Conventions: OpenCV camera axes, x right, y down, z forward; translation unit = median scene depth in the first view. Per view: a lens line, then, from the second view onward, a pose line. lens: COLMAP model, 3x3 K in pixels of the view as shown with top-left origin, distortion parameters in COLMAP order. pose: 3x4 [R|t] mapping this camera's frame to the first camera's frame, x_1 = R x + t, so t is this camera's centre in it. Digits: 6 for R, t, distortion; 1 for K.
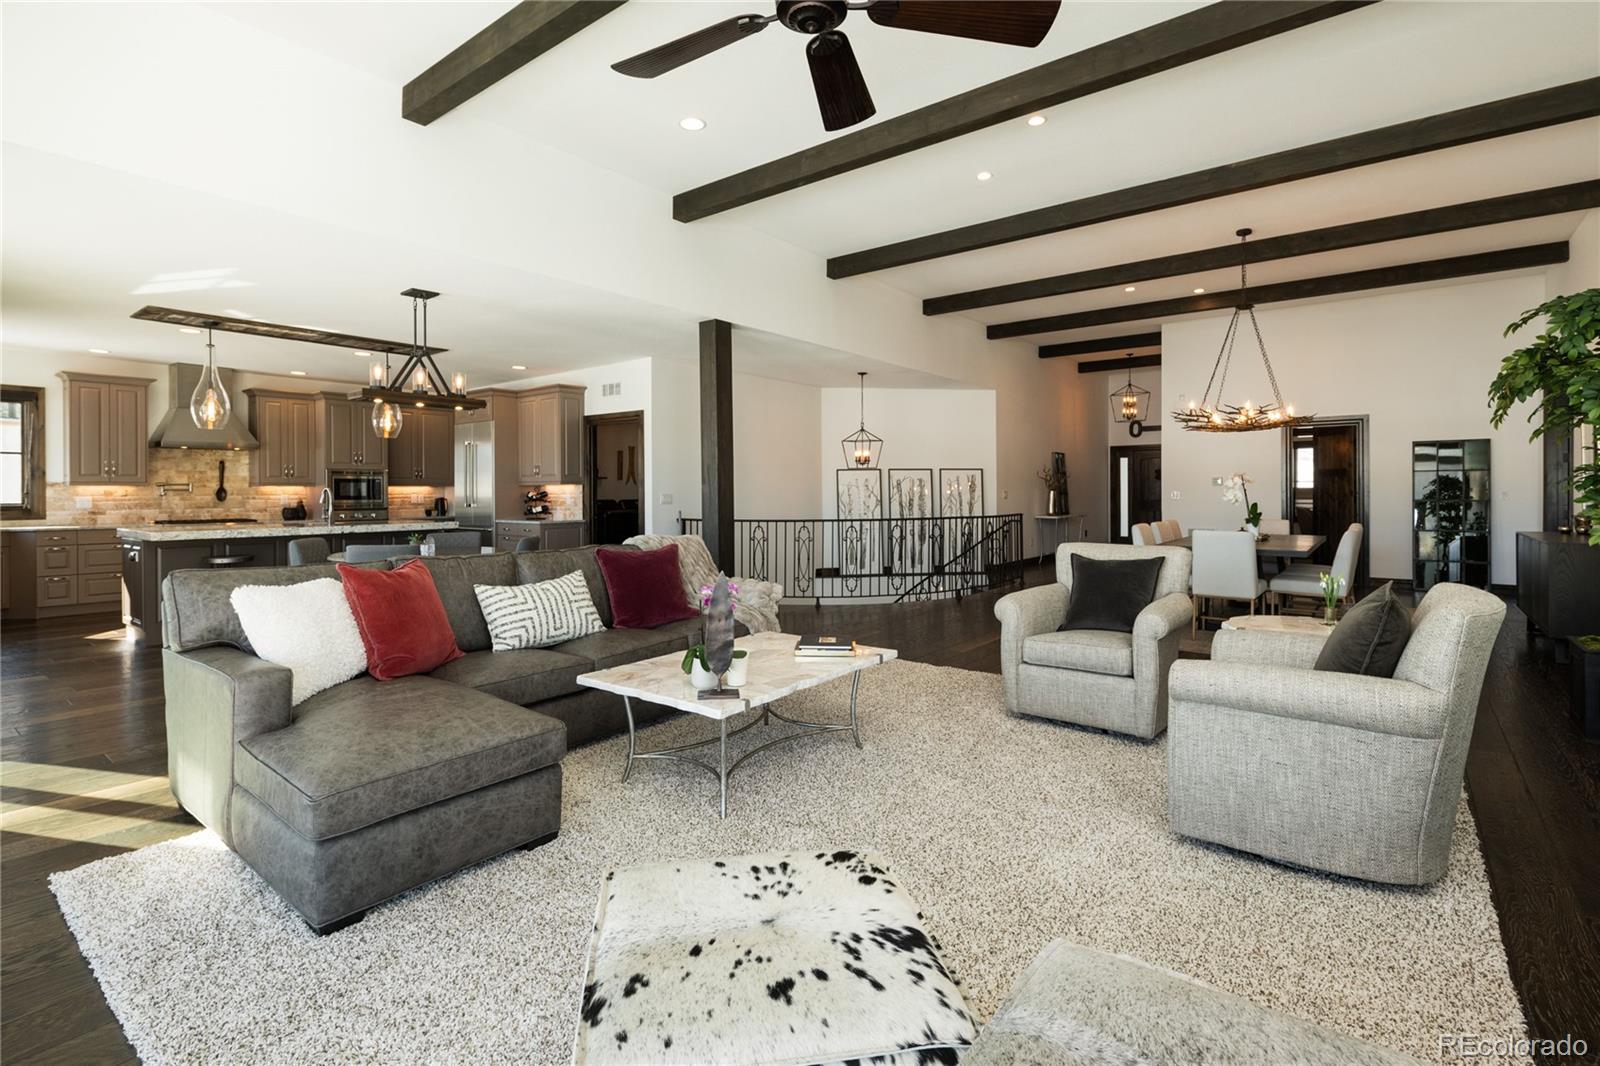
lens RADIAL K [[769.5, 0, 803.1], [0, 769.5, 495.5], [0, 0, 1]] dist [0.001791, -0.000465]
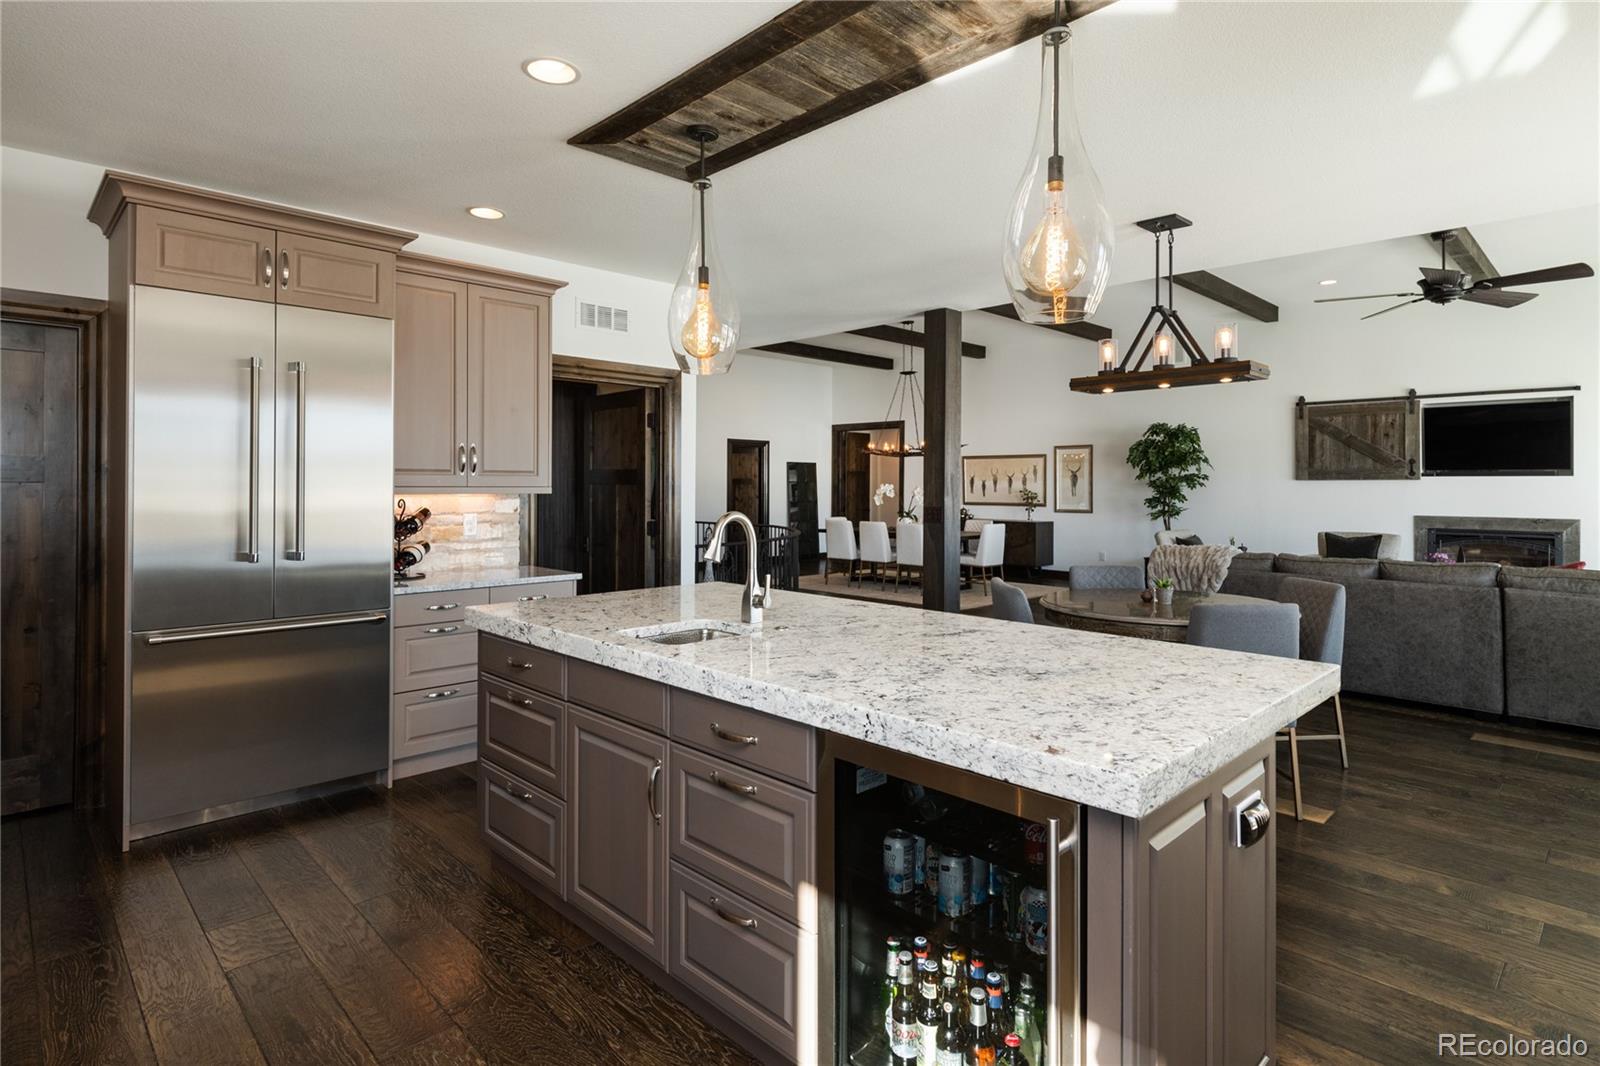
lens RADIAL K [[830.0, 0, 815.4], [0, 830.0, 481.6], [0, 0, 1]] dist [0.000579, -0.000562]
pose [[0.117072, 0.010198, 0.993071, -0.805455], [-0.000383, 0.999948, -0.010224, -0.016032], [-0.993123, 0.000816, 0.117070, 0.779073]]
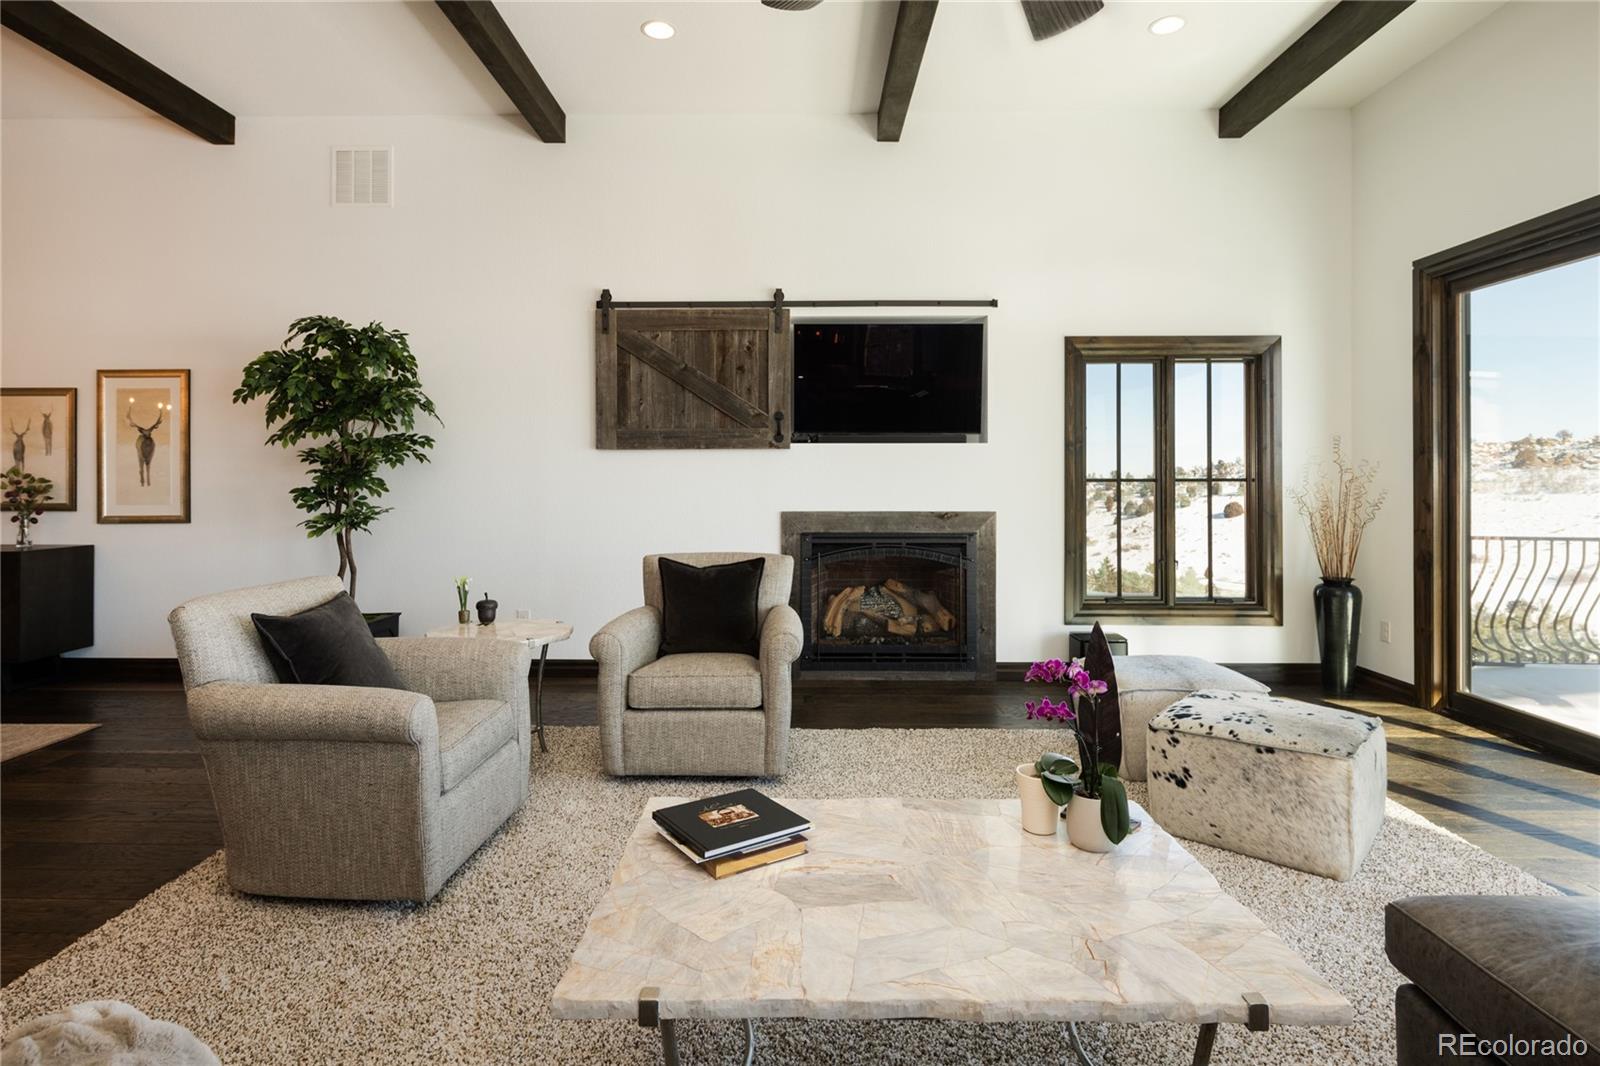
lens RADIAL K [[815.8, 0, 775.2], [0, 815.8, 476.2], [0, 0, 1]] dist [0.003291, -0.000046]
pose [[-0.599011, 0.009456, 0.800685, -0.152436], [0.006984, 0.999954, -0.006584, -0.006013], [-0.800710, 0.001648, -0.599050, 0.509670]]
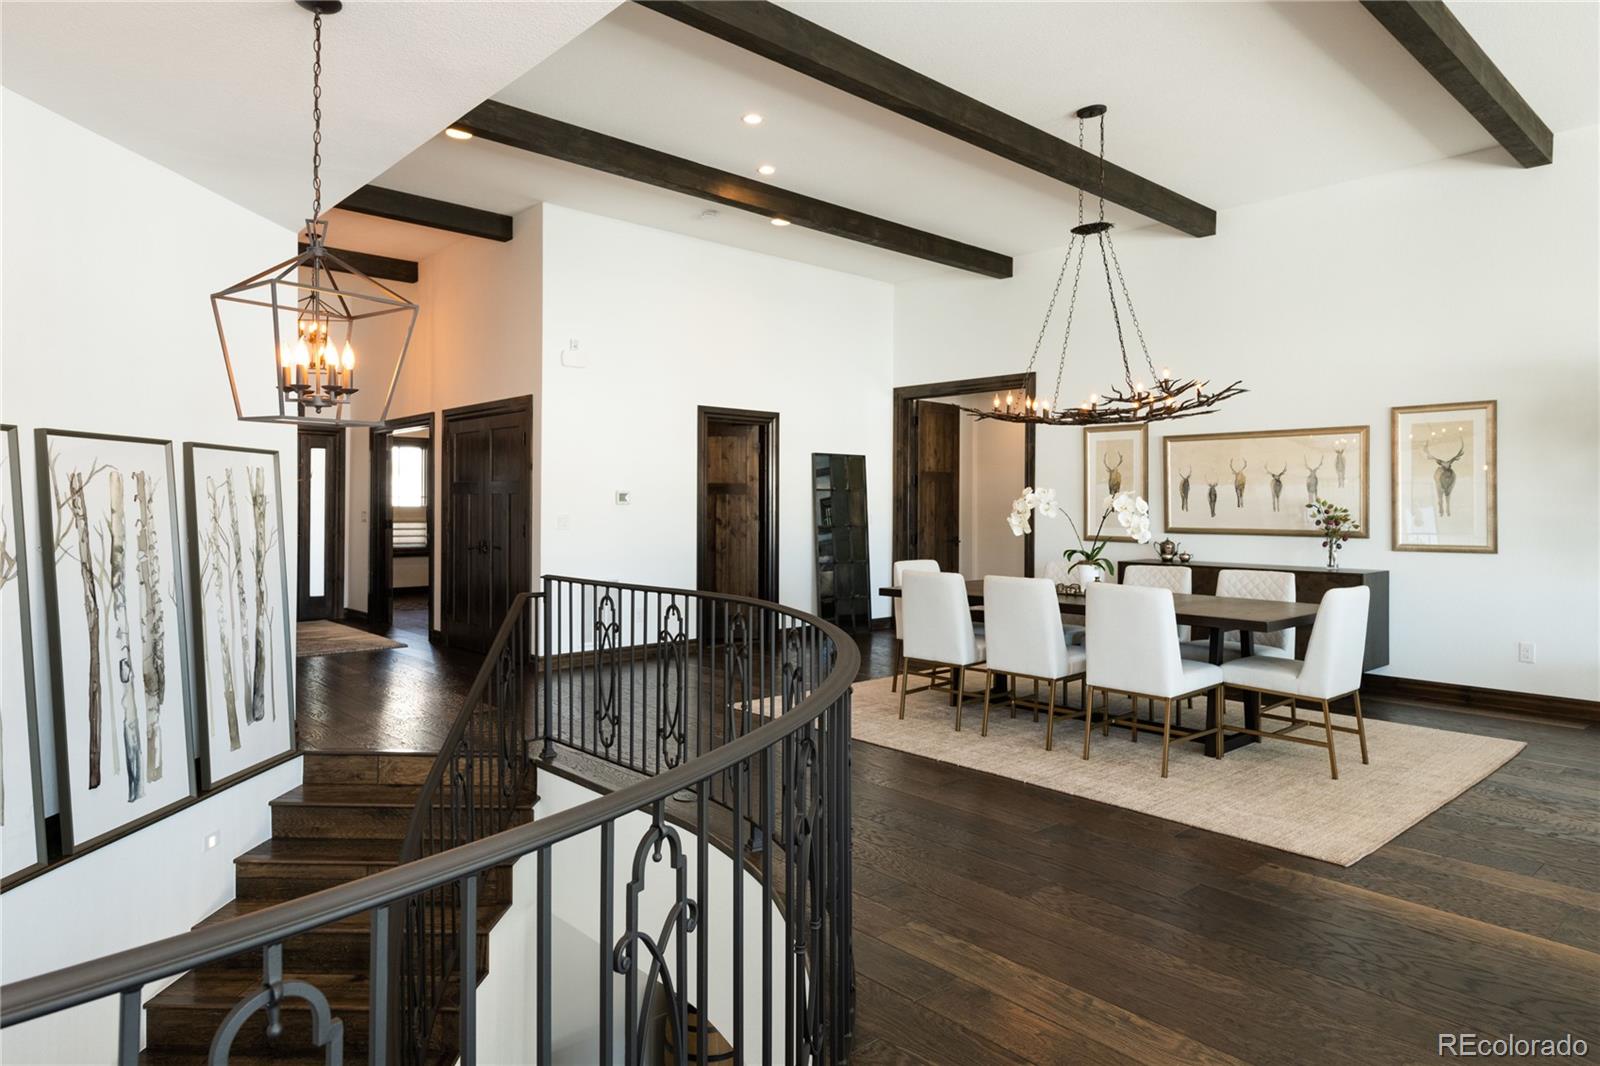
lens RADIAL K [[943.9, 0, 803.0], [0, 943.9, 495.6], [0, 0, 1]] dist [0.004532, 0.001088]
pose [[0.164651, 0.015736, 0.986226, -0.179803], [-0.000130, 0.999873, -0.015932, -0.010061], [-0.986352, 0.002495, 0.164632, 0.870583]]
